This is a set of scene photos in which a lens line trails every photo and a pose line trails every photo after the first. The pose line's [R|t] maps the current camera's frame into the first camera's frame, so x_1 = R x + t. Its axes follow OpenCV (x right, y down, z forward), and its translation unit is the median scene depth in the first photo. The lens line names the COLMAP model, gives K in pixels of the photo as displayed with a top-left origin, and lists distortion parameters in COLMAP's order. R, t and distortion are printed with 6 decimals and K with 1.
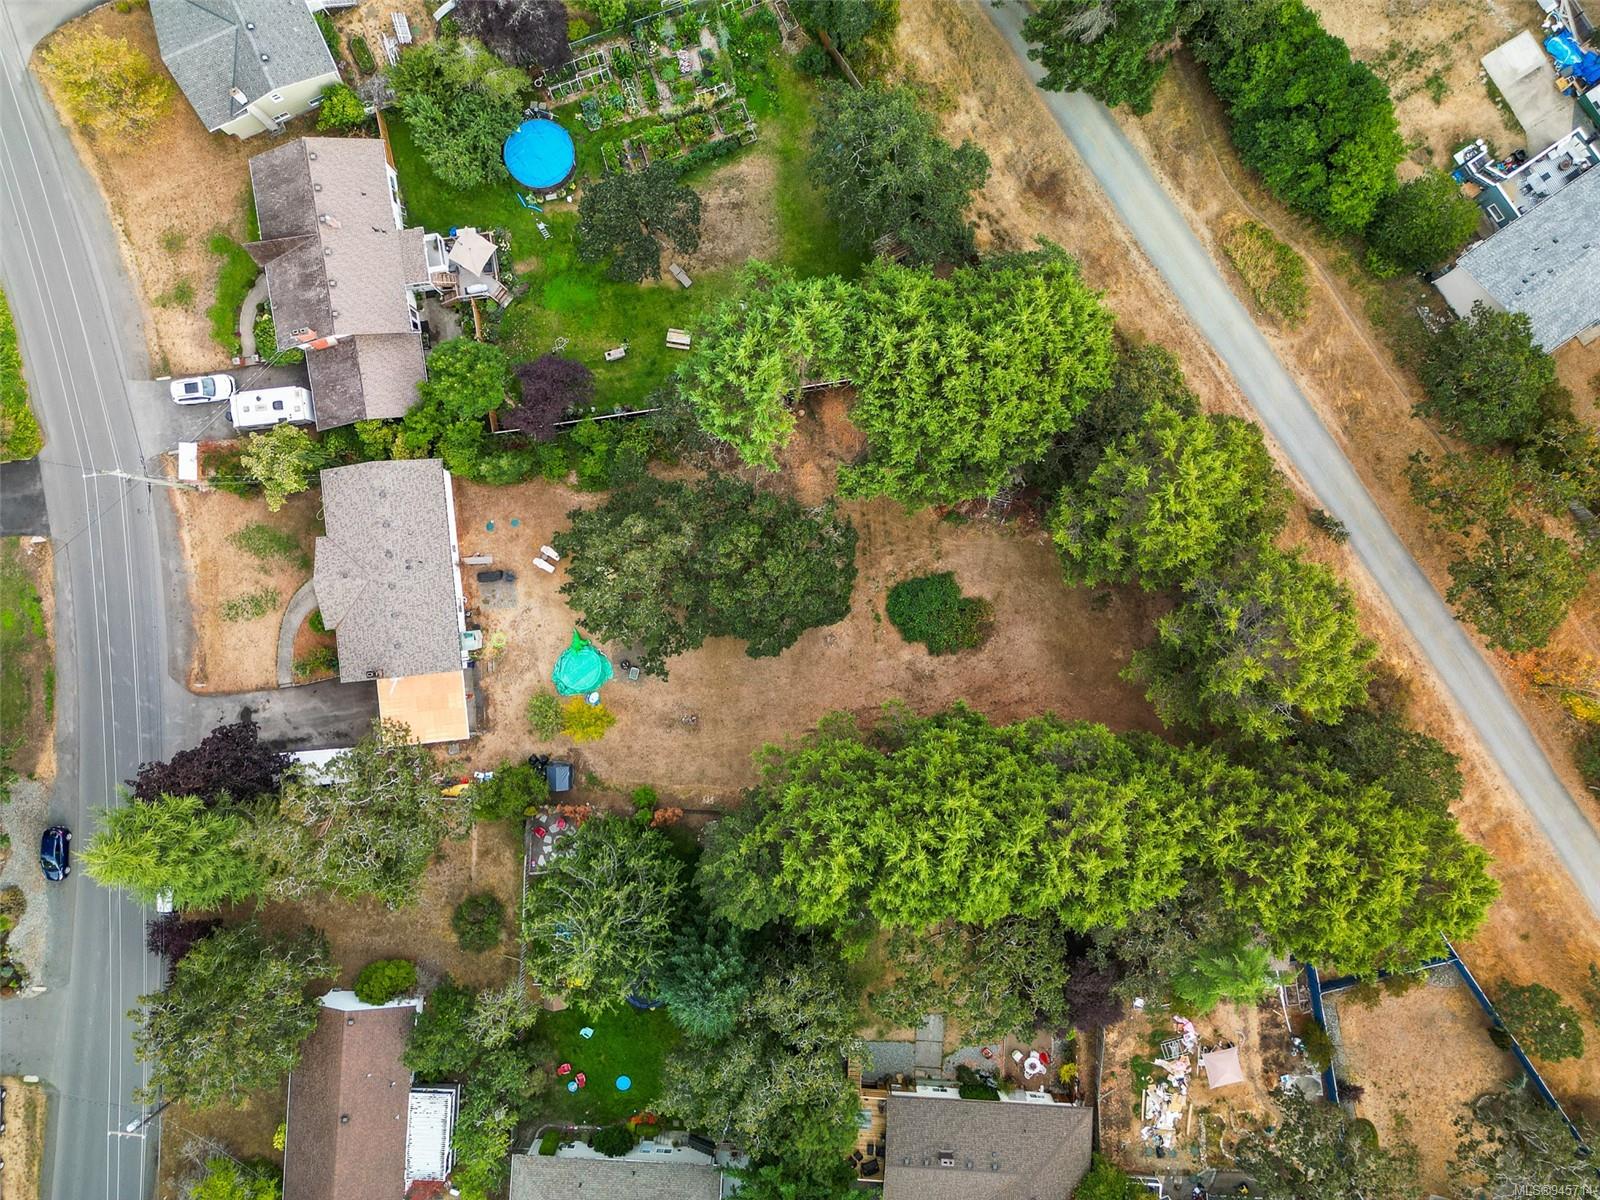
lens RADIAL K [[1120.2, 0, 809.2], [0, 1120.2, 607.4], [0, 0, 1]] dist [-0.173927, -0.000301]
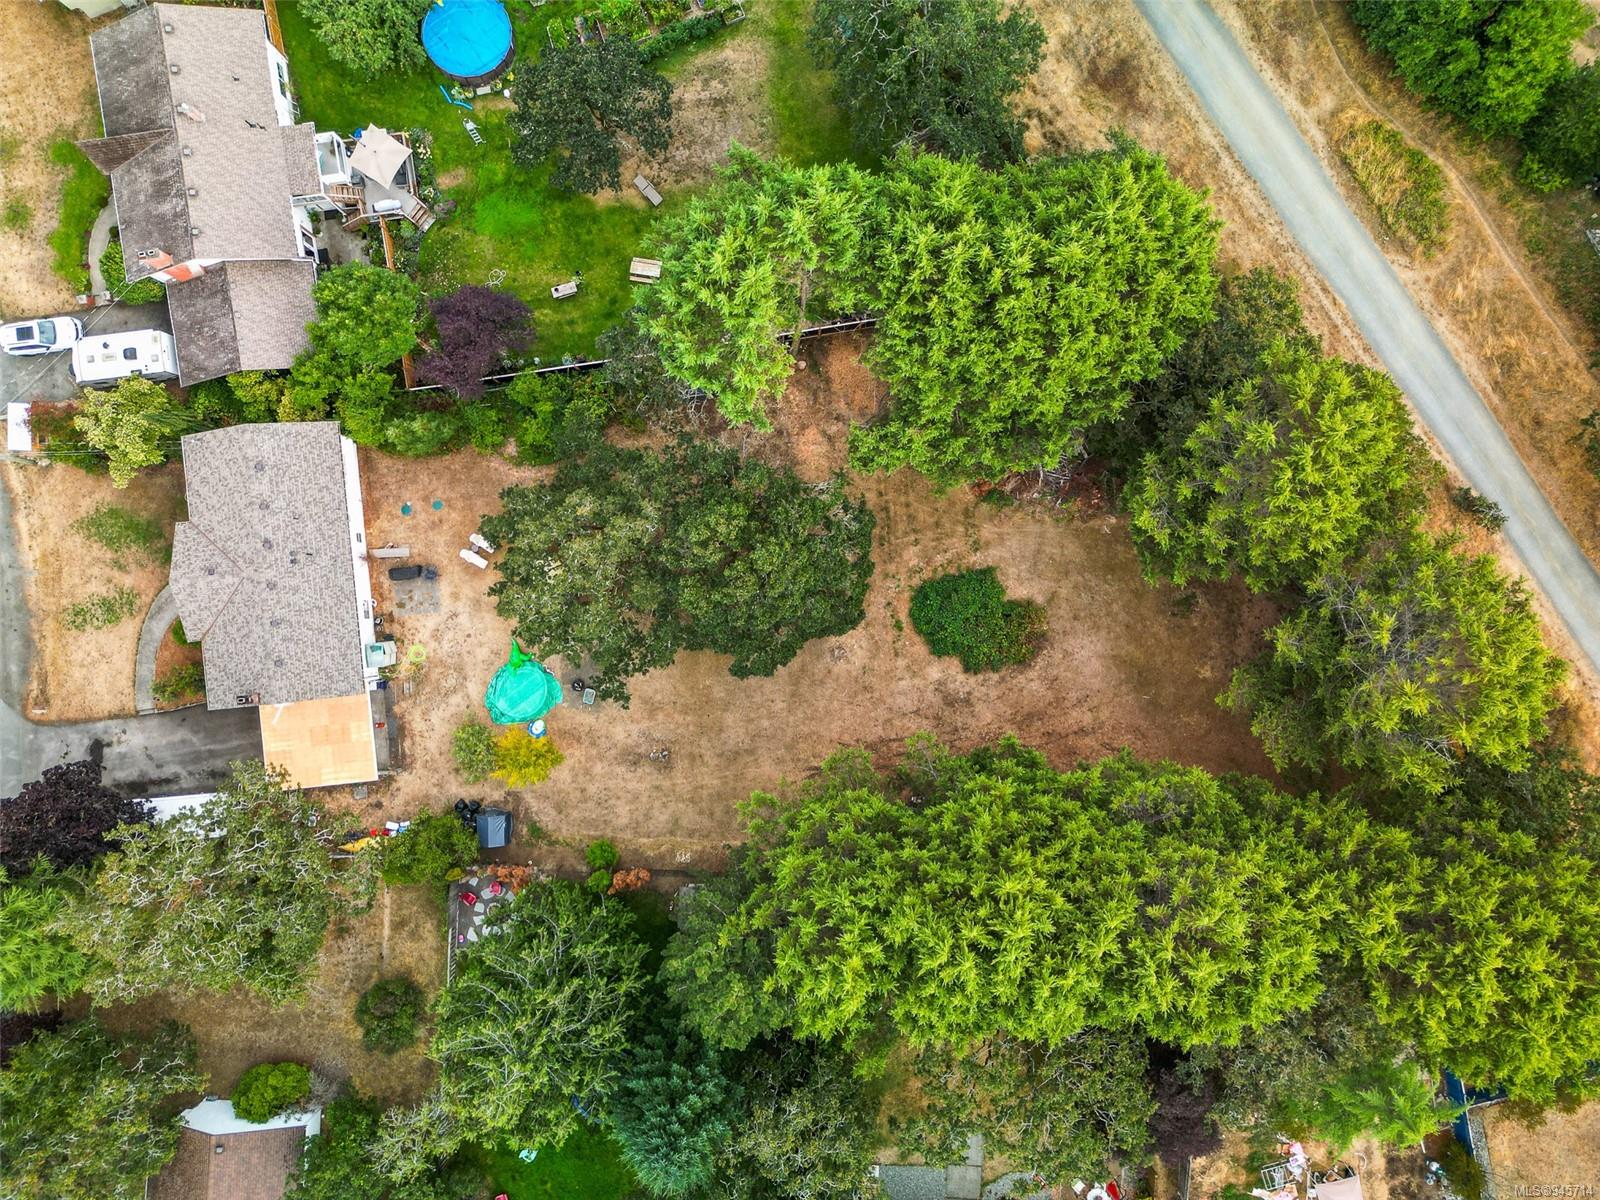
lens RADIAL K [[1120.2, 0, 809.2], [0, 1120.2, 607.4], [0, 0, 1]] dist [-0.173927, -0.000301]
pose [[0.999999, -0.000140, -0.001484, -0.000801], [0.000141, 1.000000, 0.000119, -0.004141], [0.001484, -0.000119, 0.999999, 0.251771]]
